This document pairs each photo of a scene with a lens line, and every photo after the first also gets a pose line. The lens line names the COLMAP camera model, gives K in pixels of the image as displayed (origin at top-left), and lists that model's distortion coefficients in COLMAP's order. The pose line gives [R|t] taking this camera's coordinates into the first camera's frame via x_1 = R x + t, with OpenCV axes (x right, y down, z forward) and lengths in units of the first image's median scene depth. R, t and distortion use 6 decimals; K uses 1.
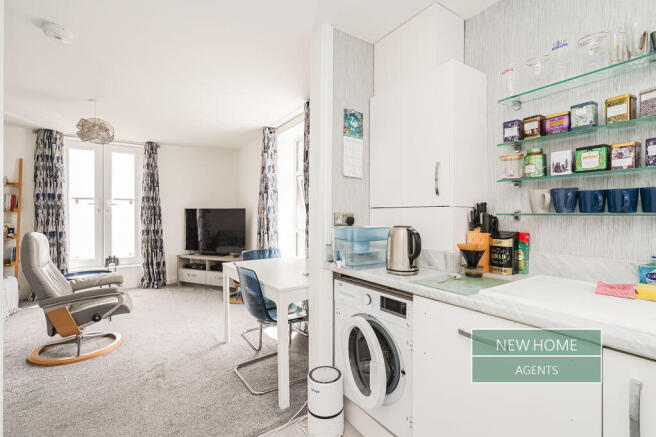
lens RADIAL K [[309.9, 0, 329.8], [0, 309.9, 216.9], [0, 0, 1]] dist [-0.012487, 0.001553]
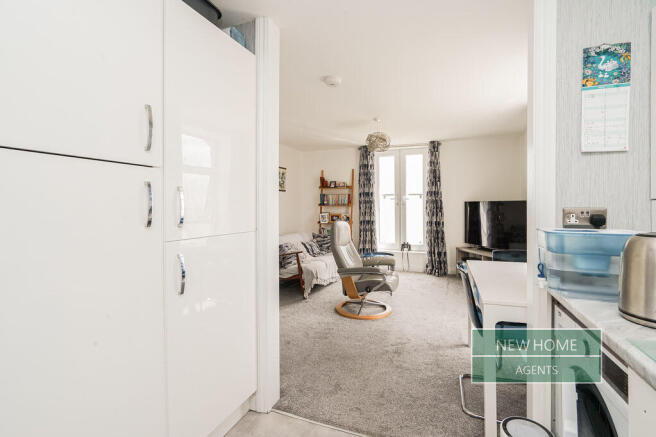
lens RADIAL K [[309.9, 0, 326.9], [0, 309.9, 209.0], [0, 0, 1]] dist [-0.012487, 0.001553]
pose [[0.555755, 0.002867, -0.831341, 0.135865], [-0.001184, 0.999996, 0.002658, -0.005726], [0.831345, -0.000493, 0.555756, 0.088954]]
